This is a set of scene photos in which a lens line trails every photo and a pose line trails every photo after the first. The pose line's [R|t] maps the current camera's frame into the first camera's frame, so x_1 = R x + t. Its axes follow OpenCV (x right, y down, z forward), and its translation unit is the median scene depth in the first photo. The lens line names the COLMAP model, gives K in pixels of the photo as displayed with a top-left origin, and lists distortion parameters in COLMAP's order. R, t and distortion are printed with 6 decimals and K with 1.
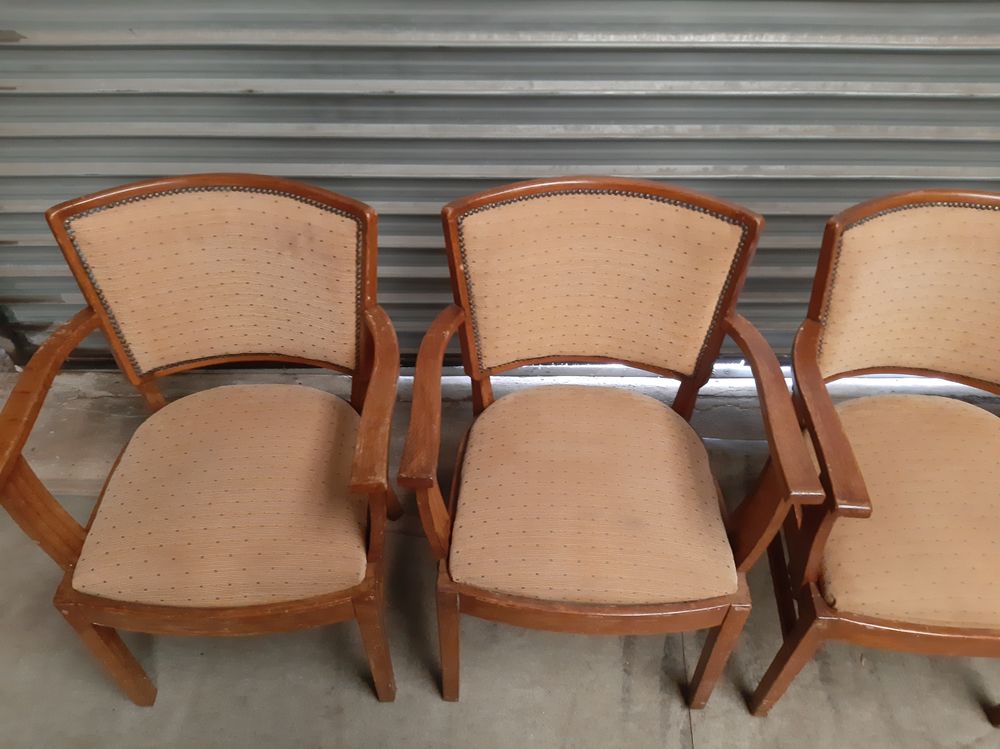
lens RADIAL K [[793.9, 0, 500.0], [0, 793.9, 374.5], [0, 0, 1]] dist [0.083101, -0.138008]
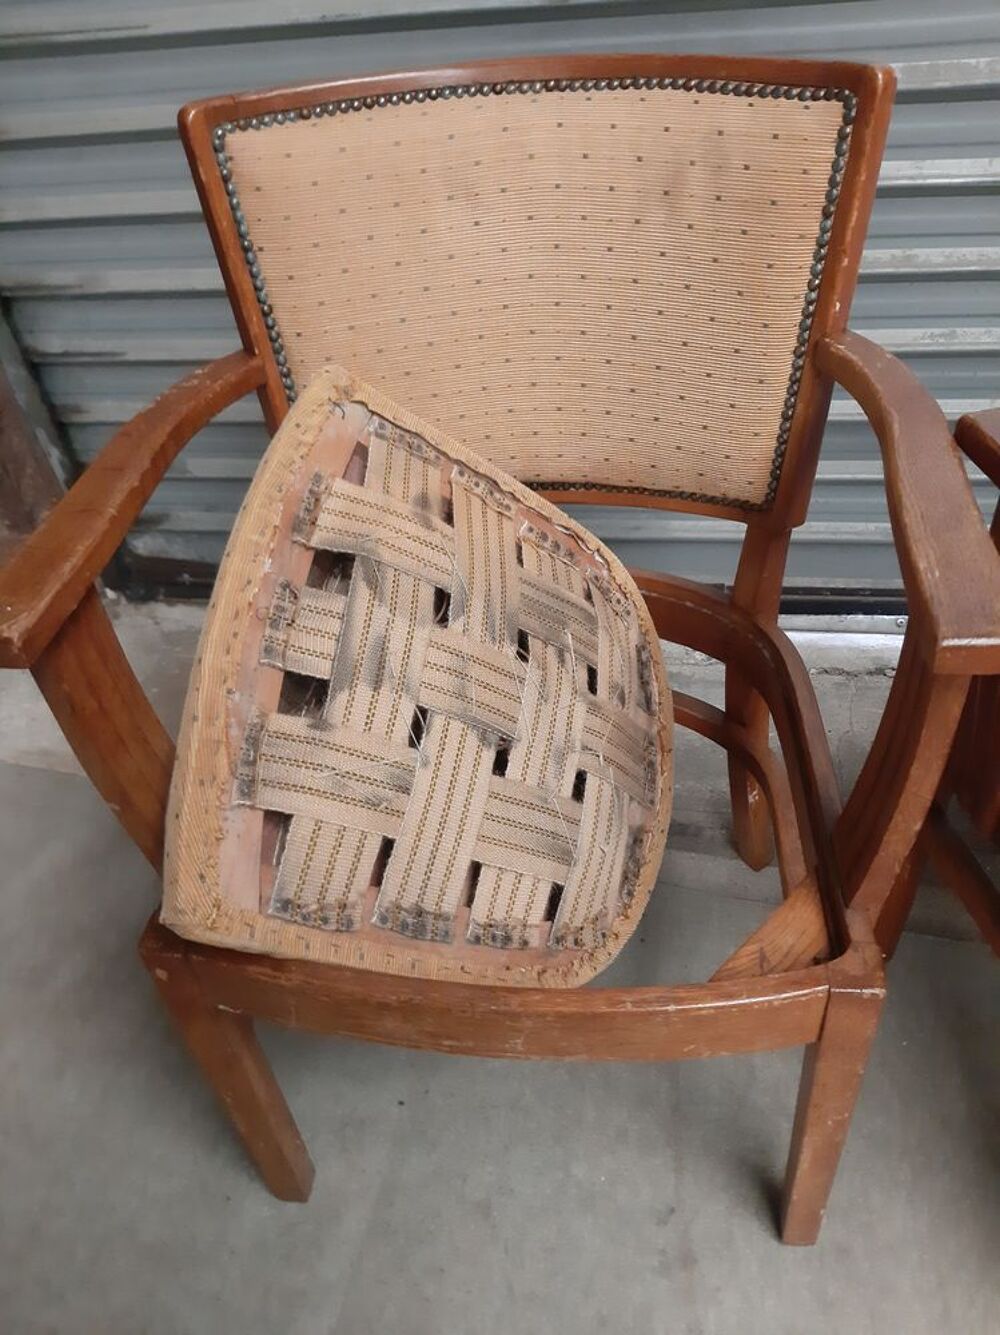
lens RADIAL K [[1059.9, 0, 507.1], [0, 1059.9, 661.4], [0, 0, 1]] dist [0.083101, -0.138008]
pose [[0.981148, 0.031387, -0.190693, -0.226107], [-0.047421, 0.995657, -0.080113, 0.153759], [0.187351, 0.087646, 0.978375, 0.411555]]
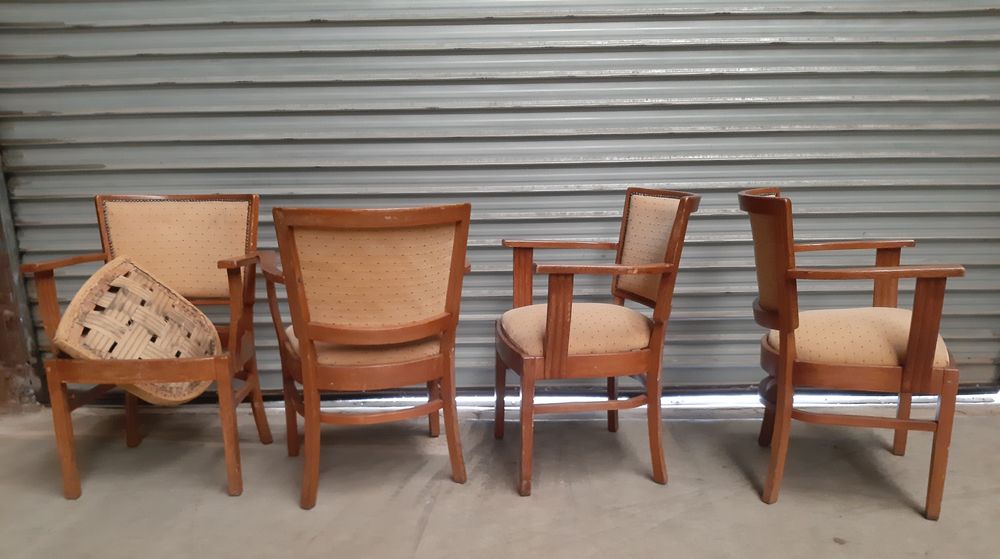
lens RADIAL K [[808.4, 0, 497.5], [0, 808.4, 358.5], [0, 0, 1]] dist [0.145359, -0.290565]
pose [[0.999277, -0.023204, -0.030131, 0.467554], [0.003716, 0.848077, -0.529860, 1.162157], [0.037848, 0.529365, 0.847550, -0.470121]]
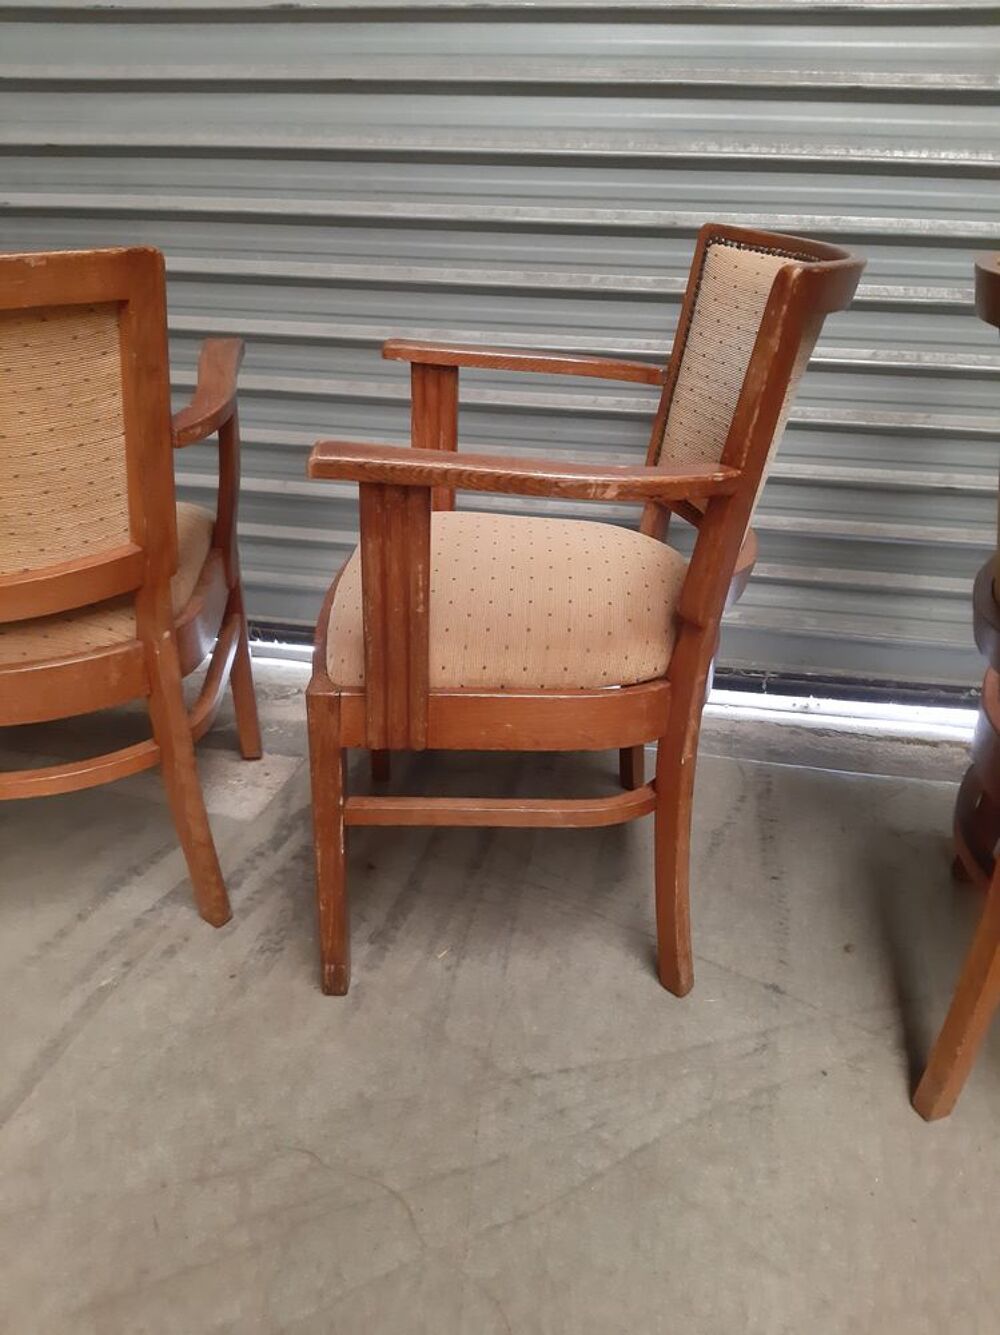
lens RADIAL K [[1059.9, 0, 507.1], [0, 1059.9, 661.4], [0, 0, 1]] dist [0.083101, -0.138008]
pose [[0.982022, 0.085849, -0.168115, 0.759381], [-0.140530, 0.927107, -0.347454, 0.518403], [0.126032, 0.364833, 0.922504, 0.199244]]
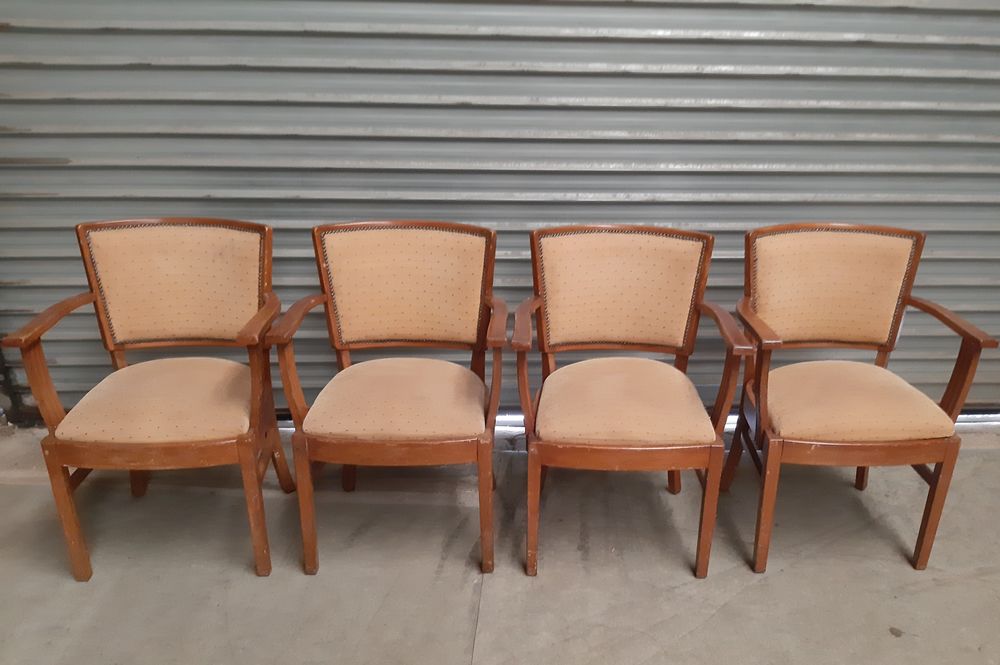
lens RADIAL K [[891.0, 0, 548.7], [0, 891.0, 395.0], [0, 0, 1]] dist [0.098159, -0.169080]
pose [[0.998737, -0.013680, 0.048340, 0.325308], [0.029937, 0.934776, -0.353975, 0.795561], [-0.040345, 0.354975, 0.934005, -0.674231]]
